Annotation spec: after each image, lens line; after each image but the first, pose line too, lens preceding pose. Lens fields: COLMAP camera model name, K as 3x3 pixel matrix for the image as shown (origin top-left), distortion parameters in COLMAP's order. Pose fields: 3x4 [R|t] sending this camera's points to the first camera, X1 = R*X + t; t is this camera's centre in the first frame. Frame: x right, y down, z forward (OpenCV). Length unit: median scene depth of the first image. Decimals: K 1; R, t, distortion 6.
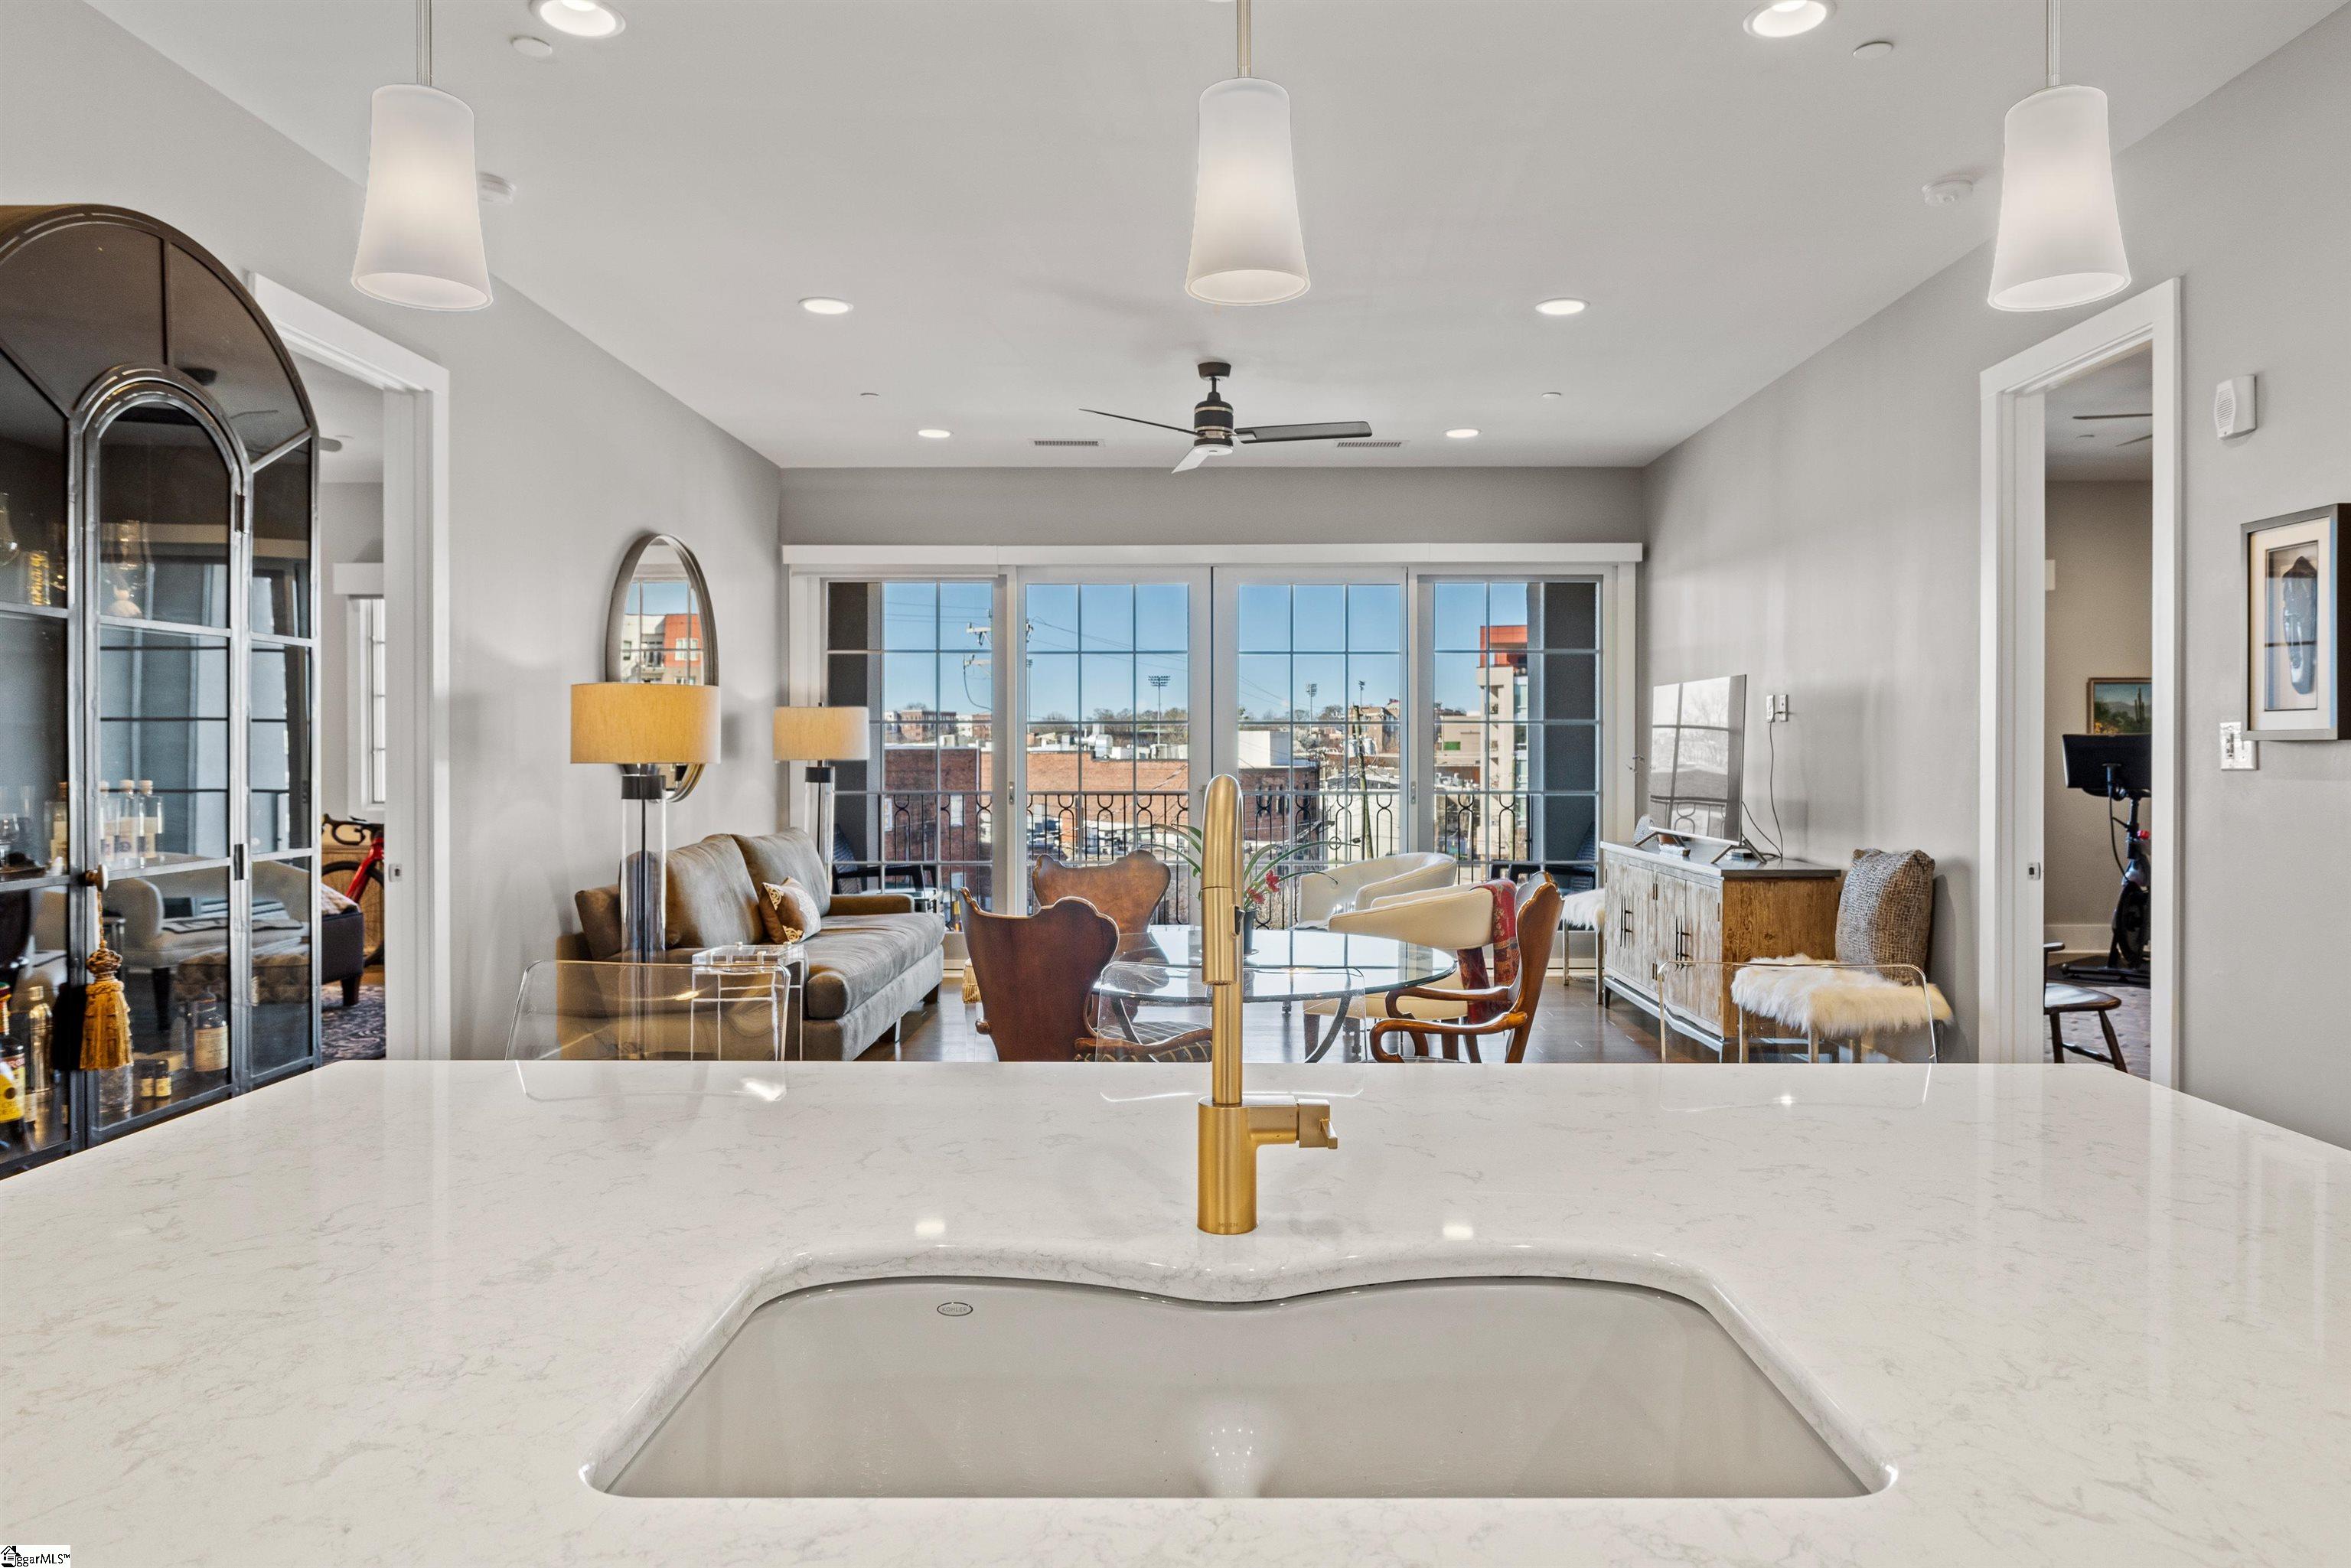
lens RADIAL K [[1470.9, 0, 1222.4], [0, 1470.9, 762.7], [0, 0, 1]] dist [0.003669, 0.000207]
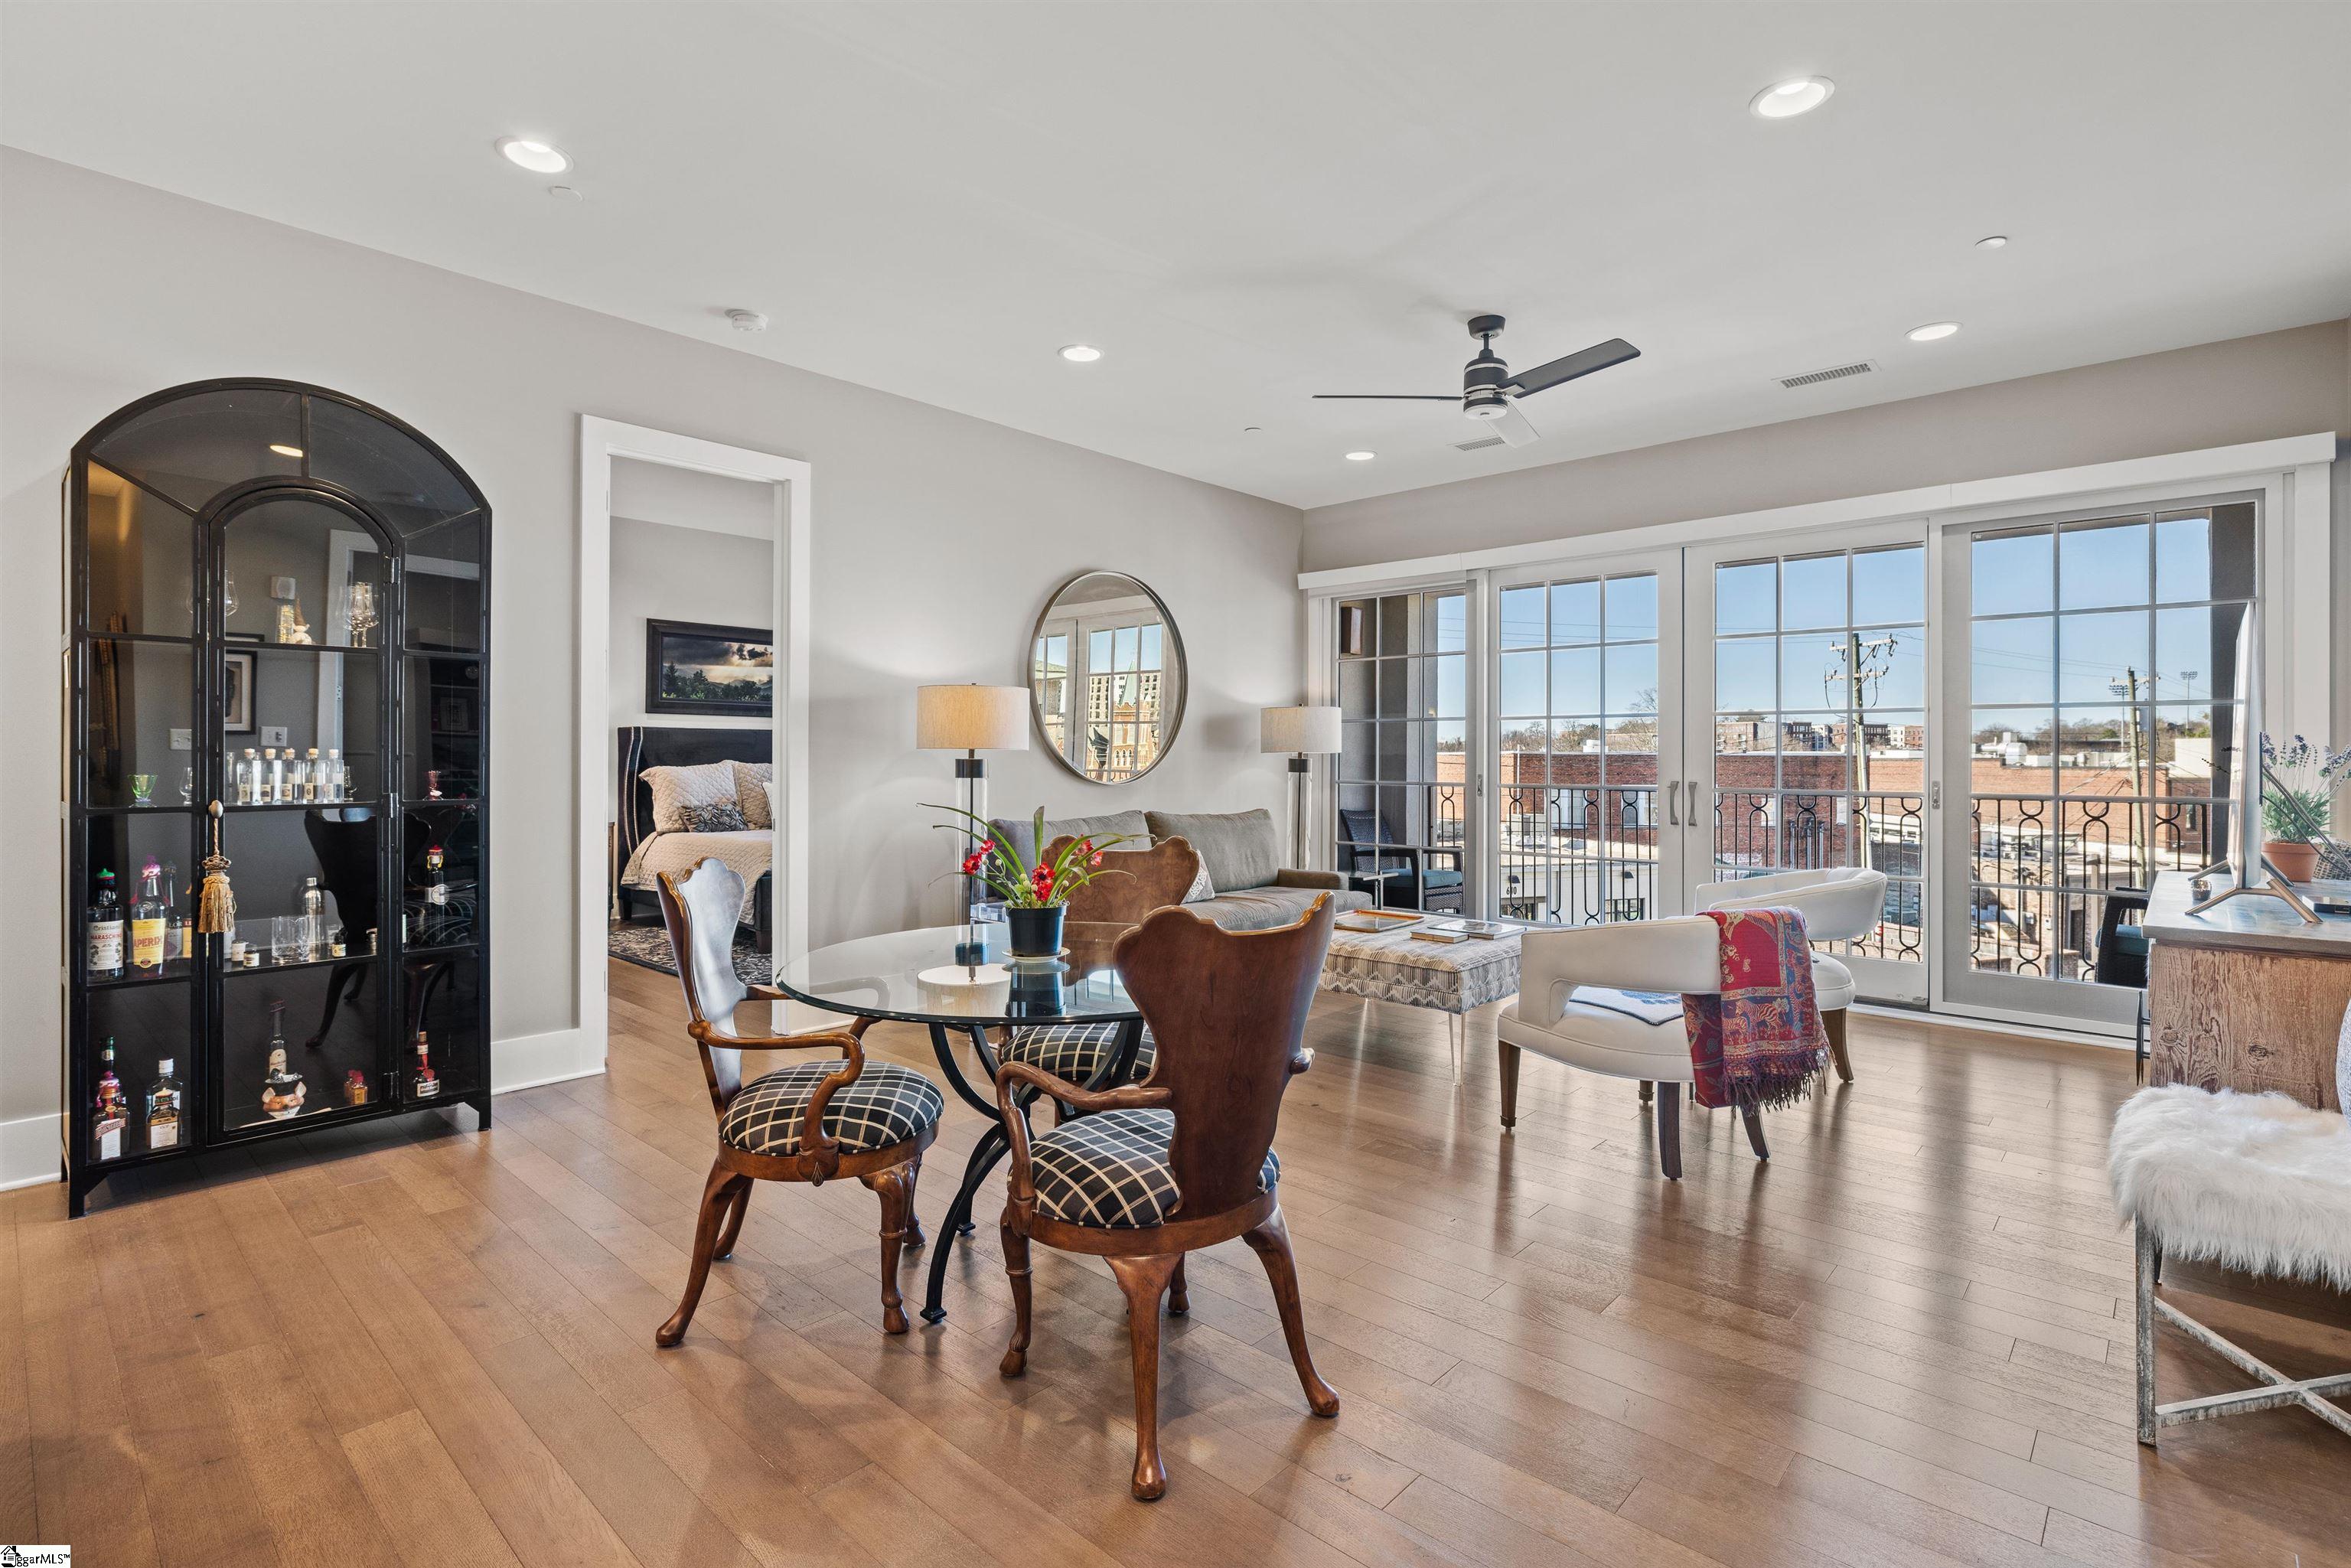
lens RADIAL K [[1114.4, 0, 1169.0], [0, 1114.4, 754.9], [0, 0, 1]] dist [-0.004104, 0.000514]
pose [[0.724628, 0.001454, -0.689138, 0.324634], [-0.009035, 0.999932, -0.007390, 0.008787], [0.689081, 0.011581, 0.724592, 0.352296]]
